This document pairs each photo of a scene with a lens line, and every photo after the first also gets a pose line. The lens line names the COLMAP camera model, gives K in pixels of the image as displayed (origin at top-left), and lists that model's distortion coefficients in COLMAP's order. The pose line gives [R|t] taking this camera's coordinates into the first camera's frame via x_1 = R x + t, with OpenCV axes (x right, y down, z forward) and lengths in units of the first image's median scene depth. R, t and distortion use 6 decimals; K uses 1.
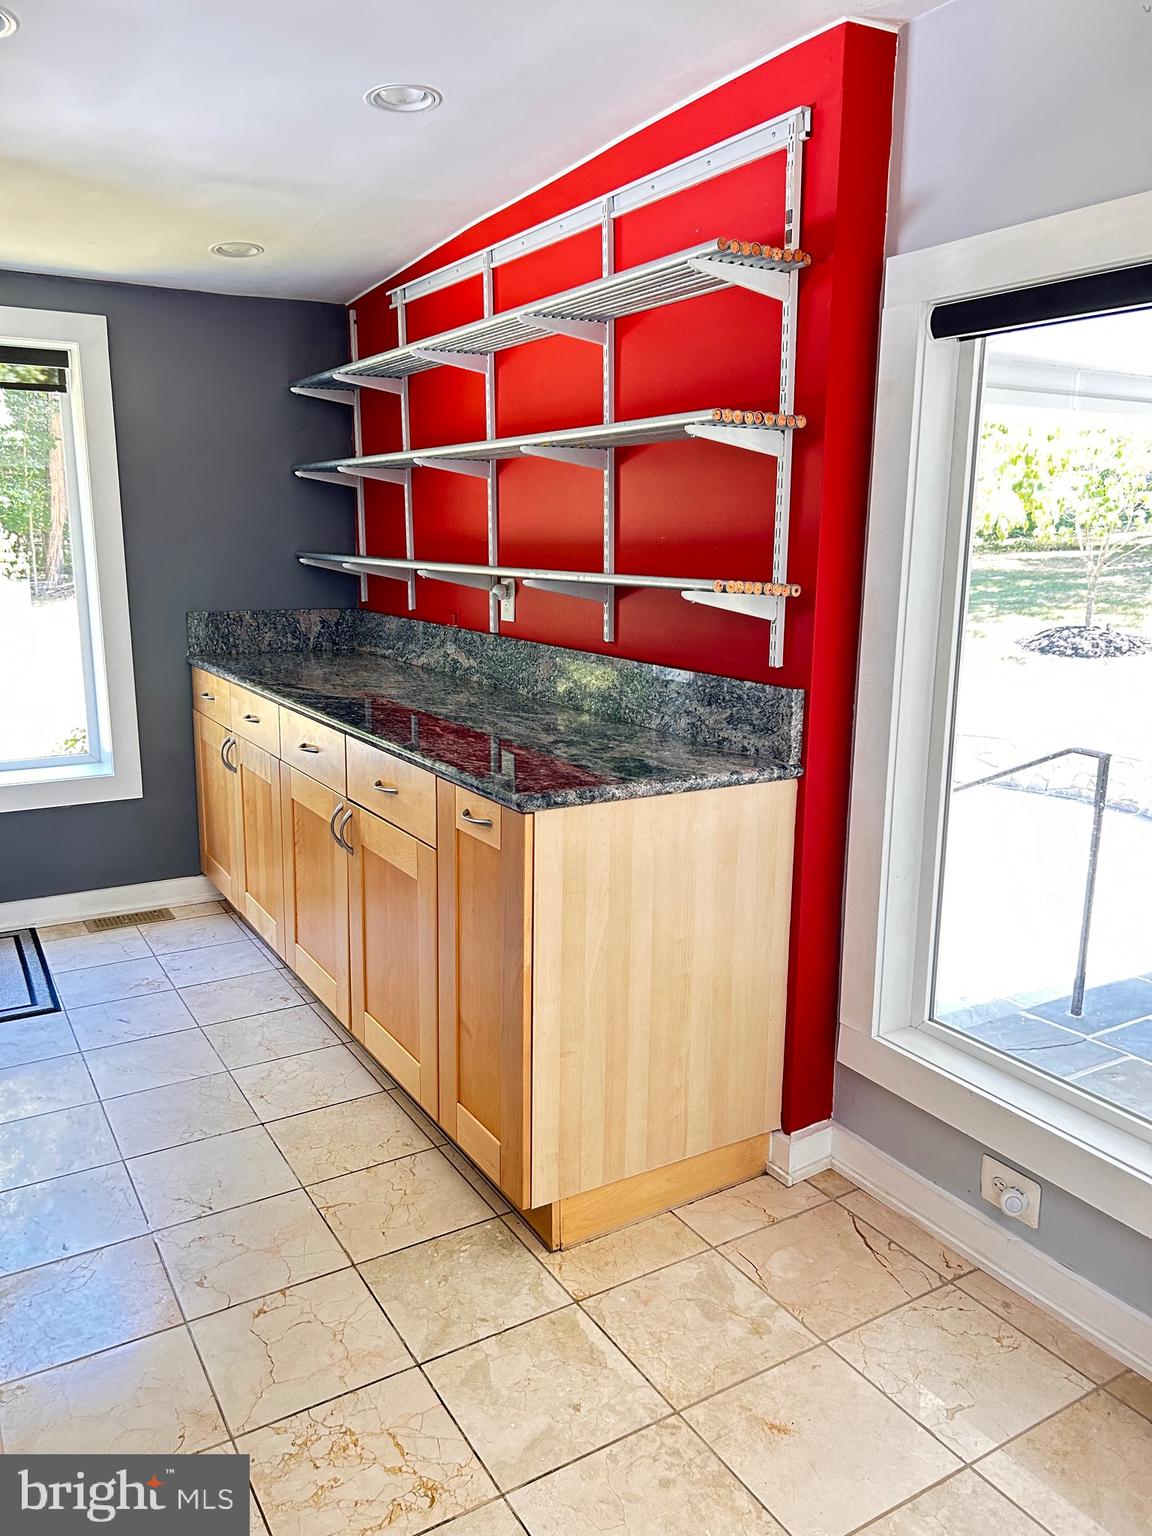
lens RADIAL K [[1160.3, 0, 576.0], [0, 1160.3, 763.0], [0, 0, 1]] dist [0.028698, -0.028060]
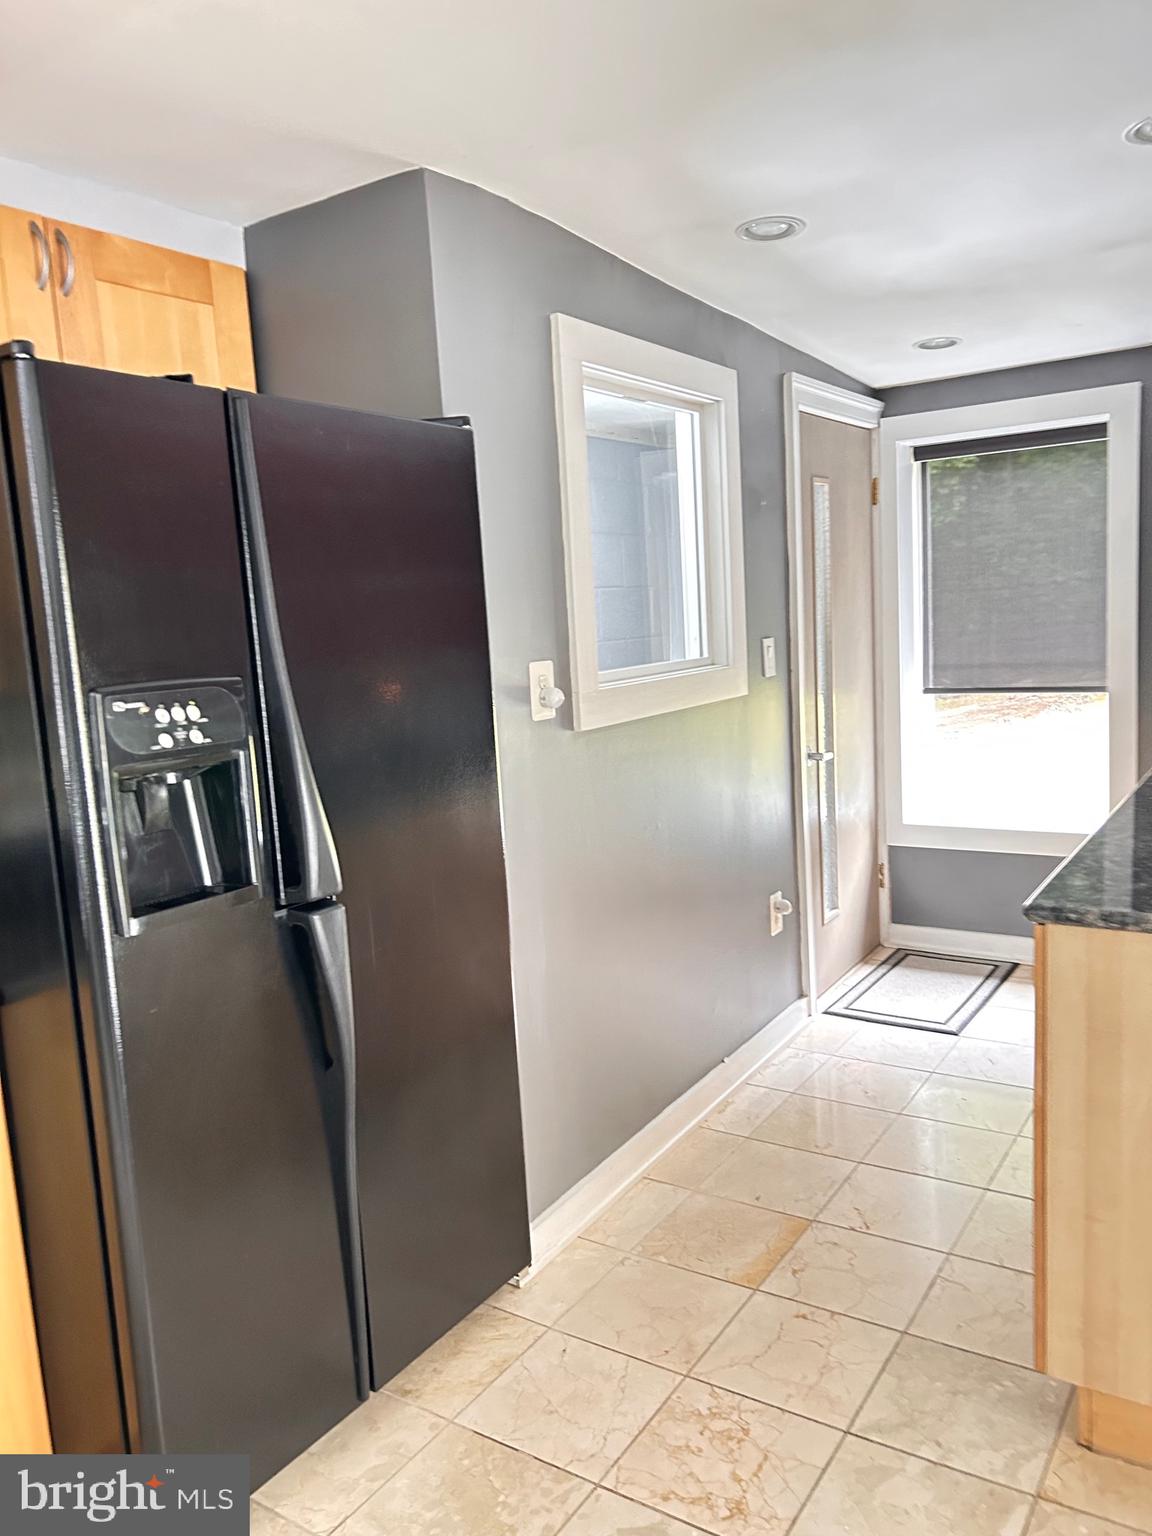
lens RADIAL K [[1160.3, 0, 576.2], [0, 1160.3, 772.8], [0, 0, 1]] dist [0.028698, -0.028060]
pose [[0.436830, 0.096140, -0.894392, 0.588151], [-0.118437, 0.991764, 0.048761, -0.072807], [0.891713, 0.084628, 0.444619, 0.273249]]
